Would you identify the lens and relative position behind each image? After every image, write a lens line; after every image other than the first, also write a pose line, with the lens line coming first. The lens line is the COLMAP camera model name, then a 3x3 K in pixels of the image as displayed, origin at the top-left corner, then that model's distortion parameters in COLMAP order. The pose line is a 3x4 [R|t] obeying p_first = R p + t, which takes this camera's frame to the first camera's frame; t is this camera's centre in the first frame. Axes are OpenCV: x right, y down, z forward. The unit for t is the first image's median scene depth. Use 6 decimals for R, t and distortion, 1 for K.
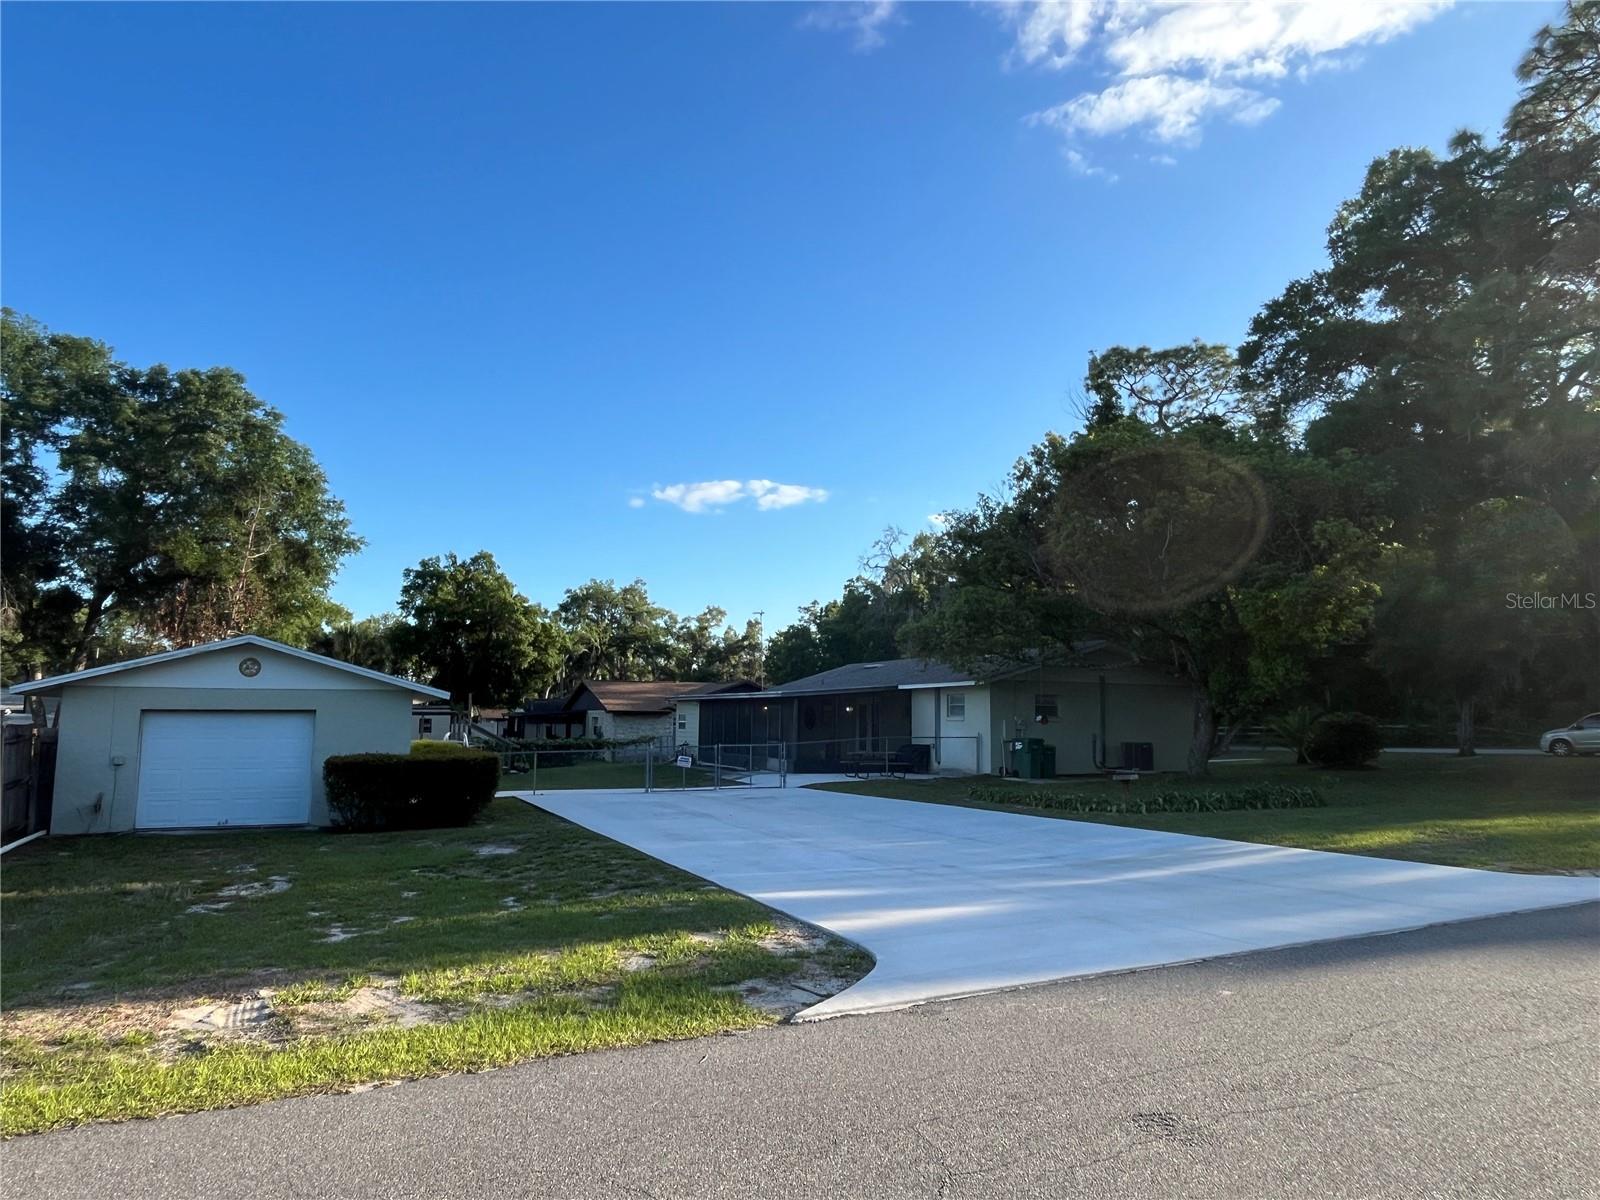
lens RADIAL K [[990.9, 0, 800.0], [0, 990.9, 600.0], [0, 0, 1]] dist [0.001408, -0.000118]
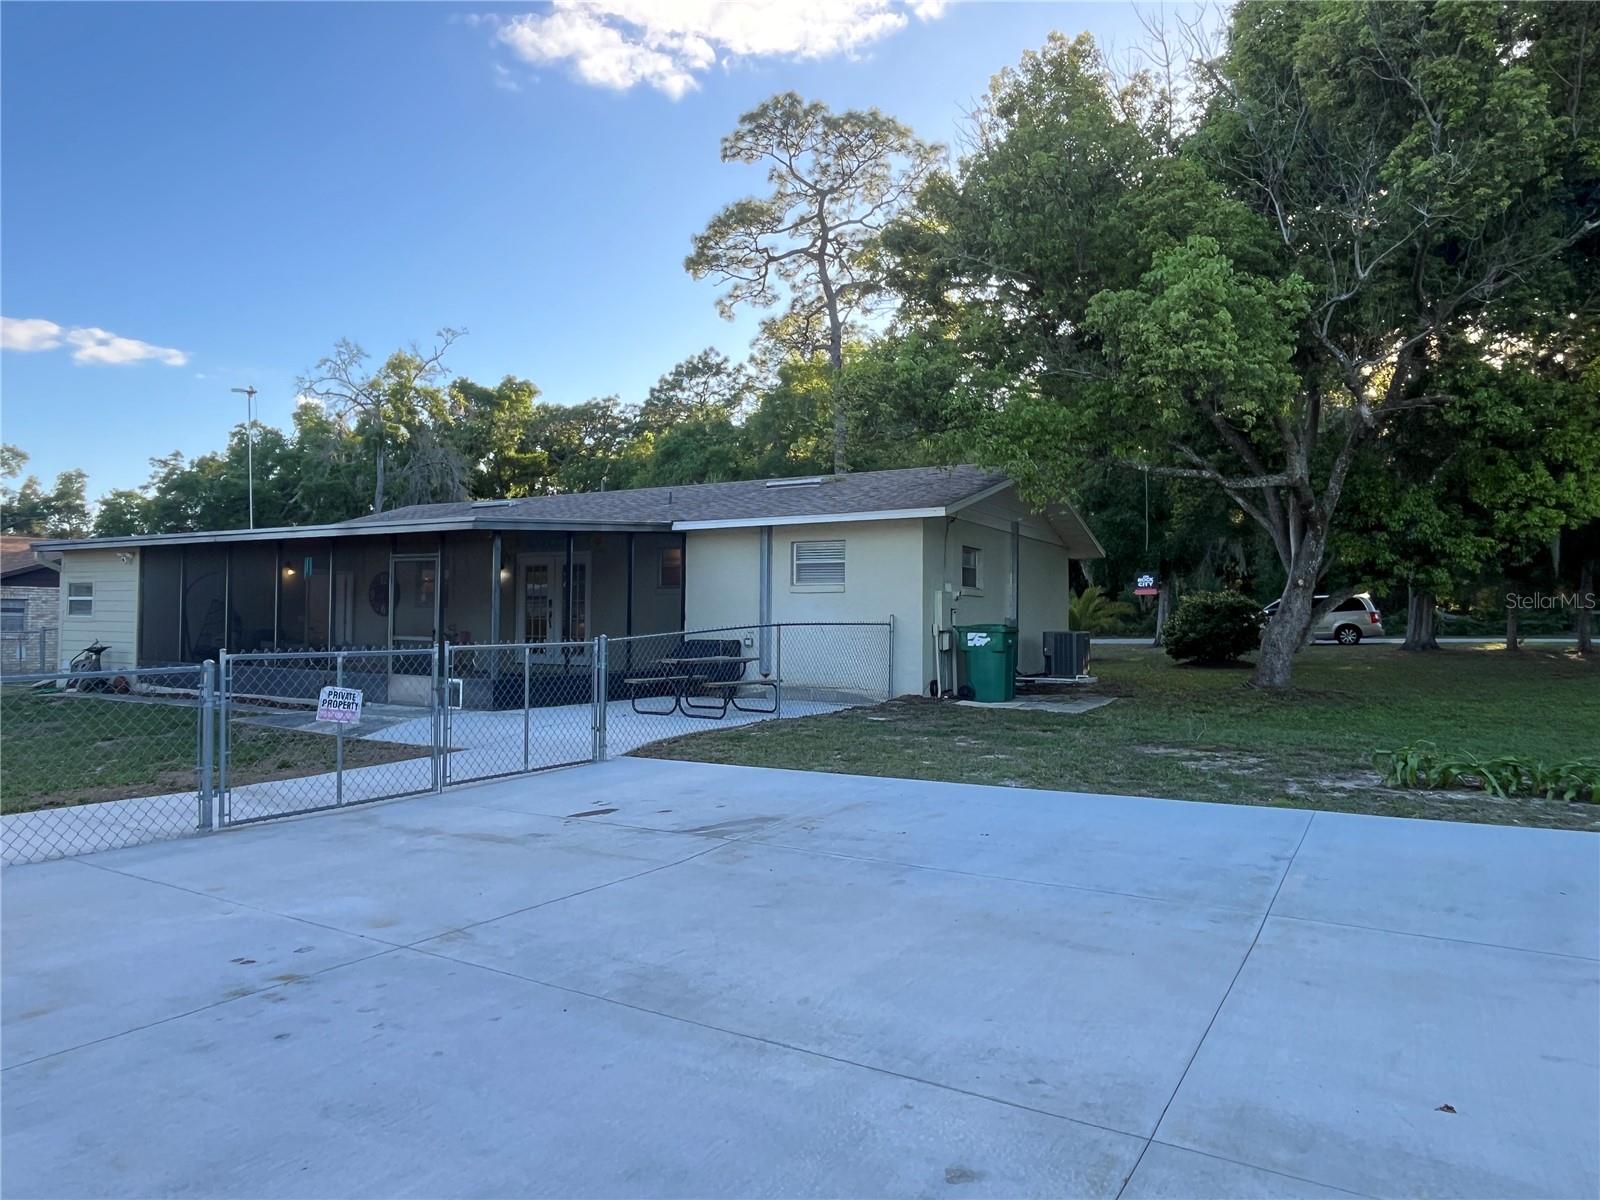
lens RADIAL K [[990.9, 0, 800.0], [0, 990.9, 600.0], [0, 0, 1]] dist [0.001408, -0.000118]
pose [[0.819343, 0.012660, 0.573164, -0.127086], [-0.071874, 0.994137, 0.080786, 0.080416], [-0.568781, -0.107387, 0.815449, 0.555922]]
